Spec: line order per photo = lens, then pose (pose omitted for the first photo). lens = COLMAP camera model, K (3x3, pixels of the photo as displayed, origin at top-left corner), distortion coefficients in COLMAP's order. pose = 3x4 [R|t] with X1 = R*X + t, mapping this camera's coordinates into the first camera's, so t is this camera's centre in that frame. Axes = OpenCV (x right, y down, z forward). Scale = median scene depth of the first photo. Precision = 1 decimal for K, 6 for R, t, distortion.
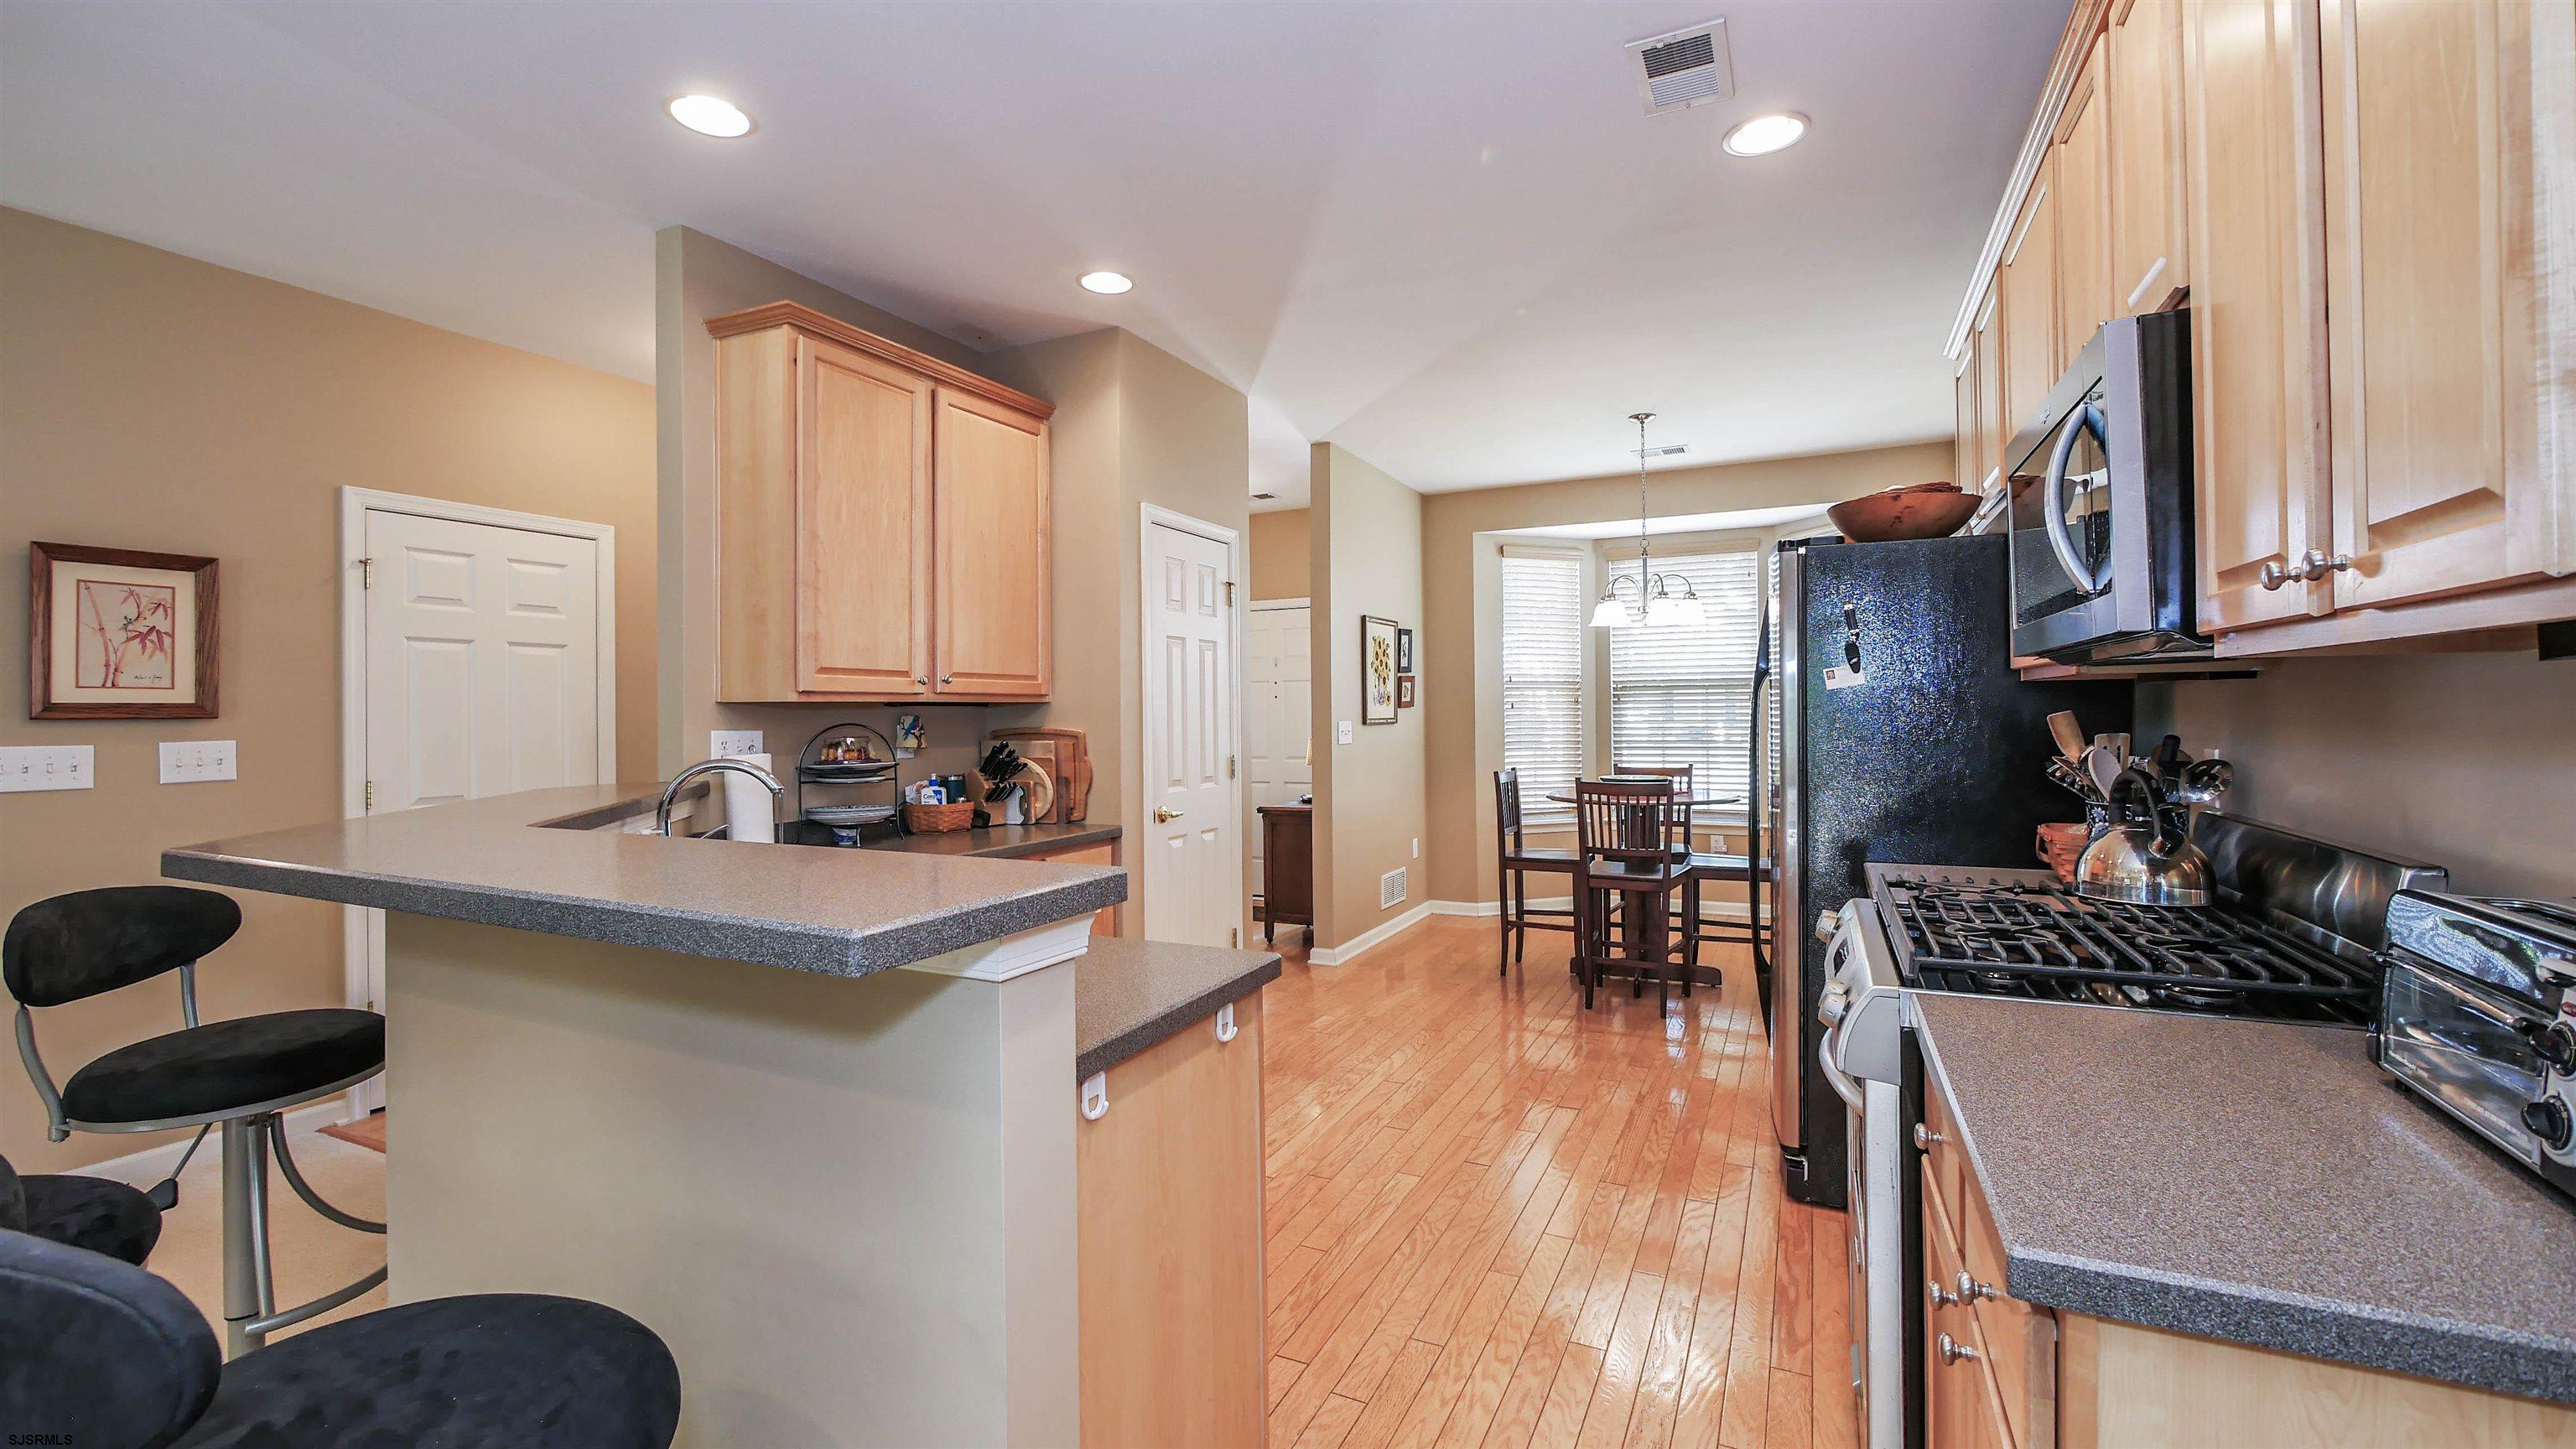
lens RADIAL K [[1077.1, 0, 1283.9], [0, 1077.1, 702.7], [0, 0, 1]] dist [-0.001486, -0.000232]
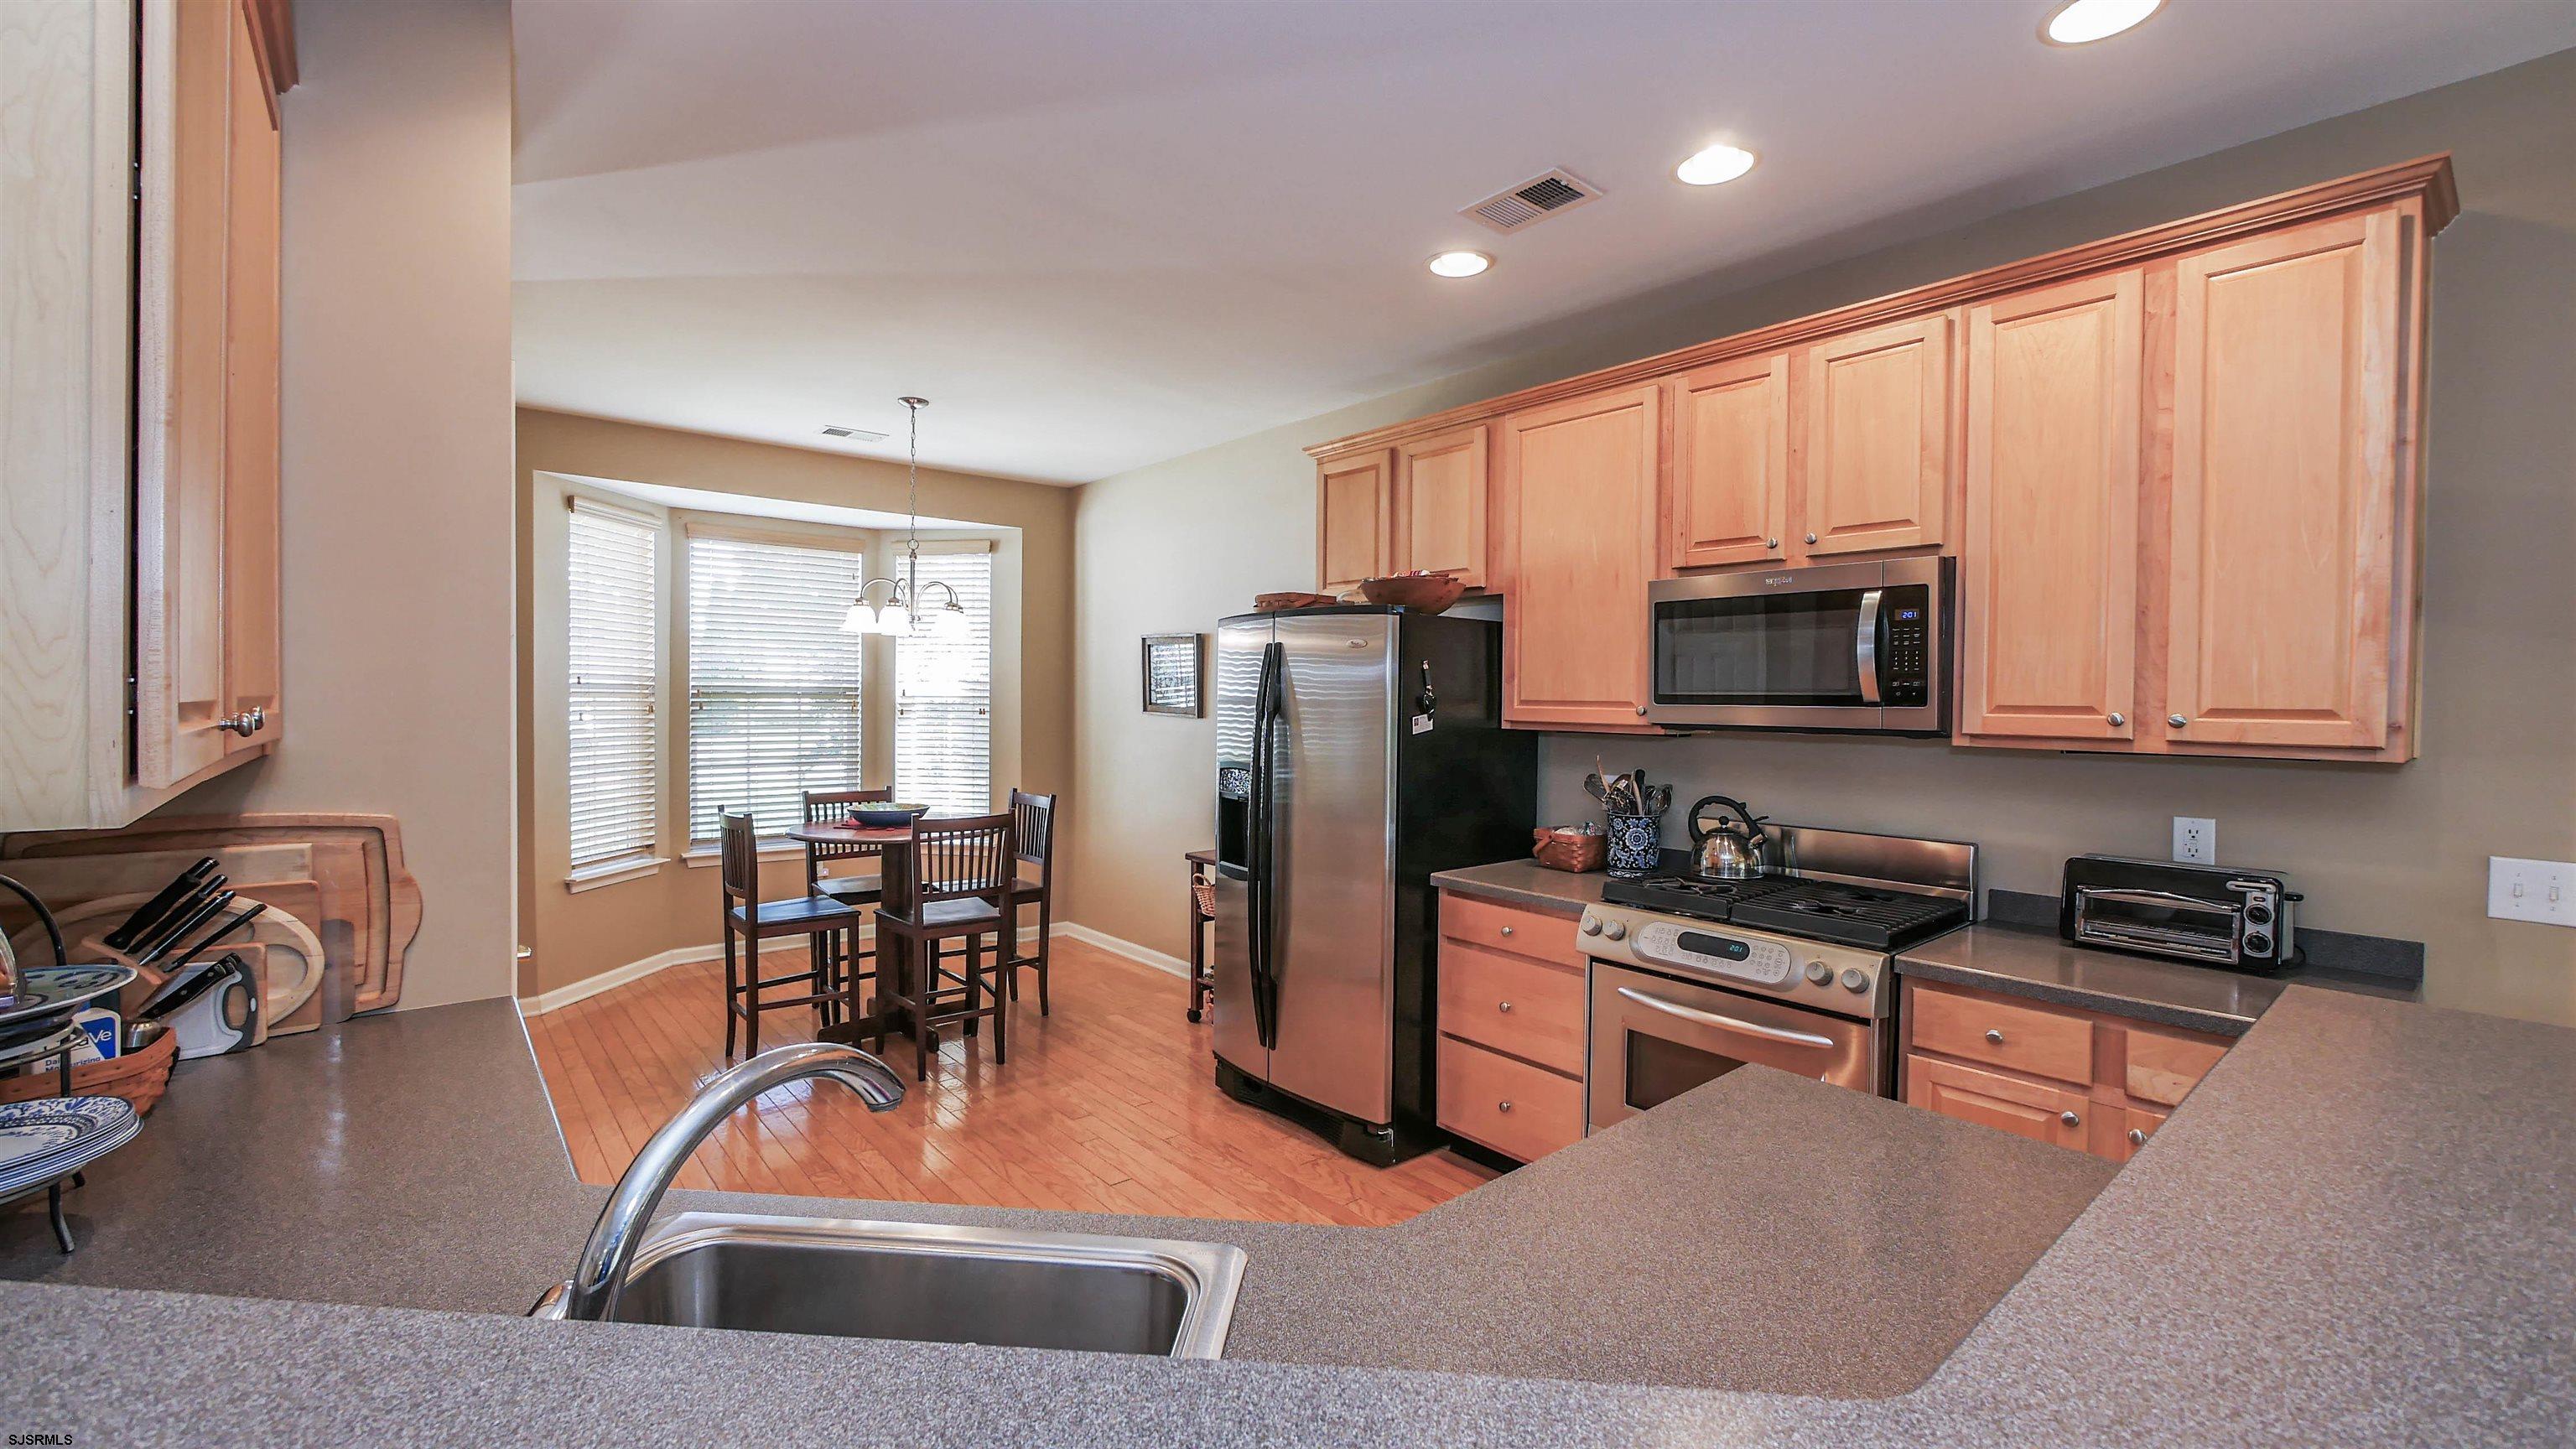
lens RADIAL K [[1060.7, 0, 1295.6], [0, 1060.7, 712.7], [0, 0, 1]] dist [-0.004389, 0.000057]
pose [[0.392993, 0.001227, 0.919540, -0.450092], [-0.023288, 0.999692, 0.008619, -0.030028], [-0.919246, -0.024802, 0.392901, 0.463646]]
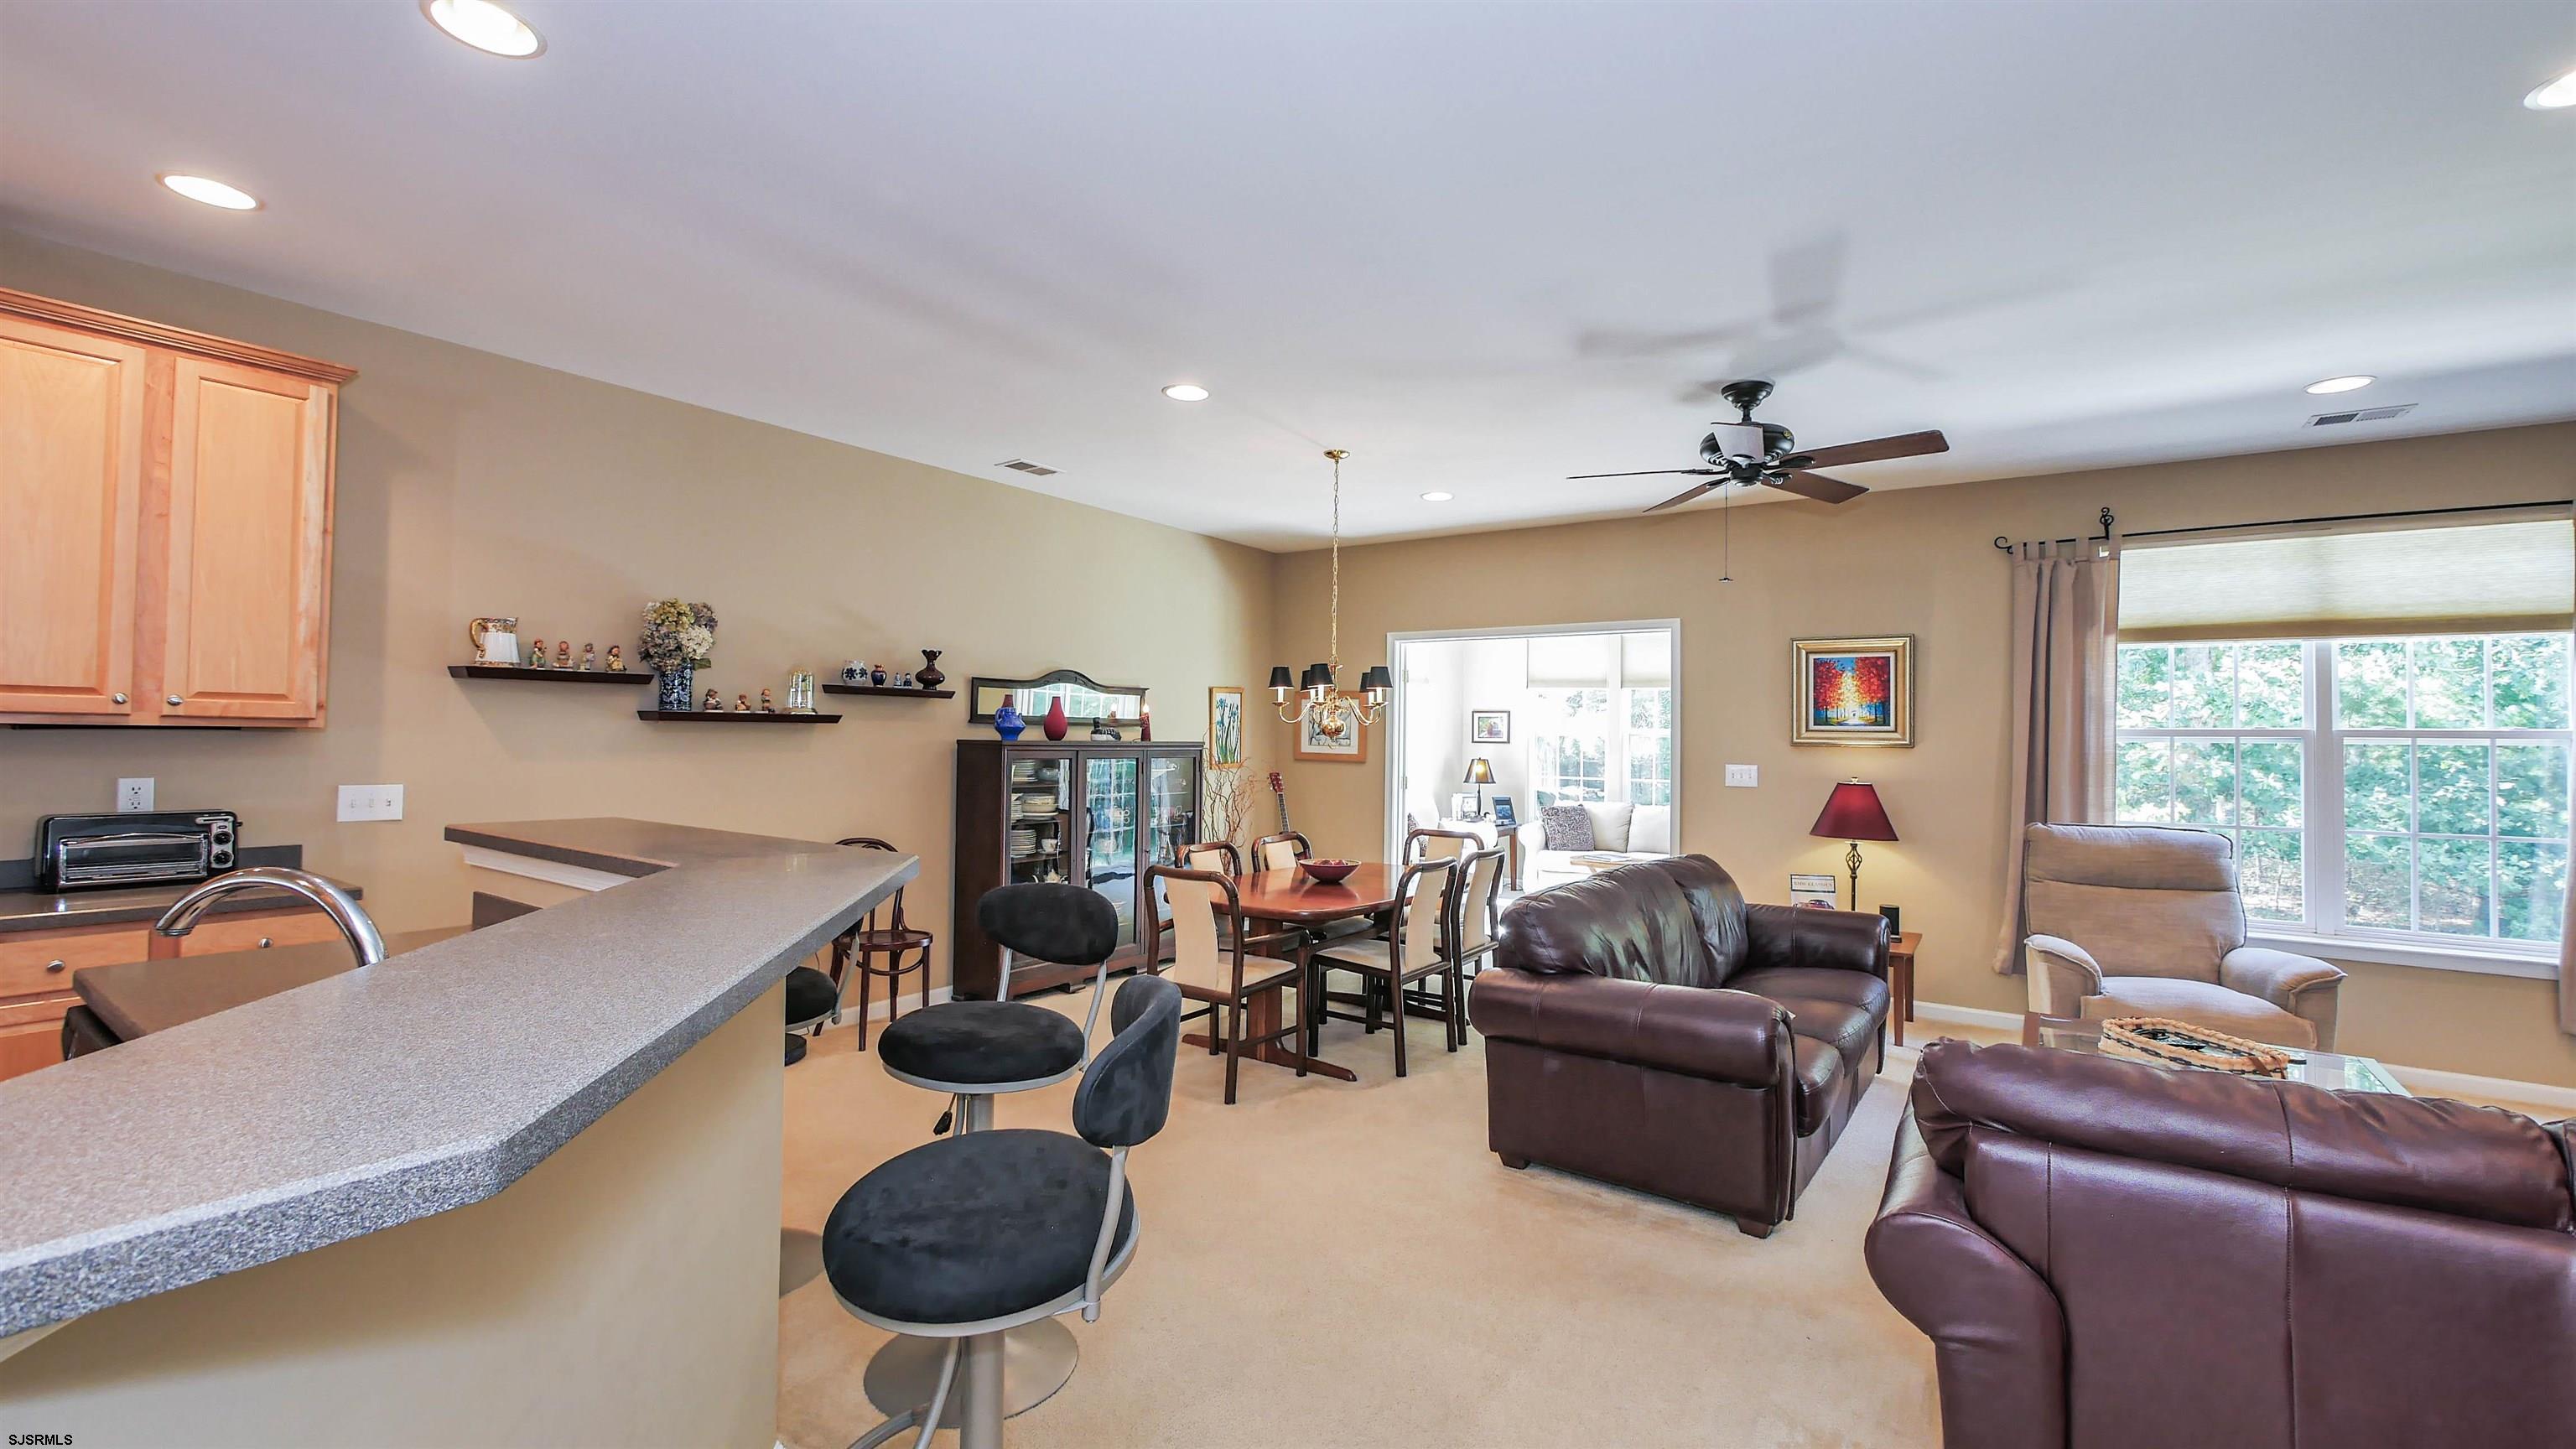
lens RADIAL K [[1071.6, 0, 1303.4], [0, 1071.6, 717.0], [0, 0, 1]] dist [-0.002620, -0.000524]
pose [[-0.989505, -0.001796, 0.144485, -0.649820], [-0.006213, 0.999527, -0.030129, -0.002394], [-0.144362, -0.030710, -0.989048, 0.882624]]
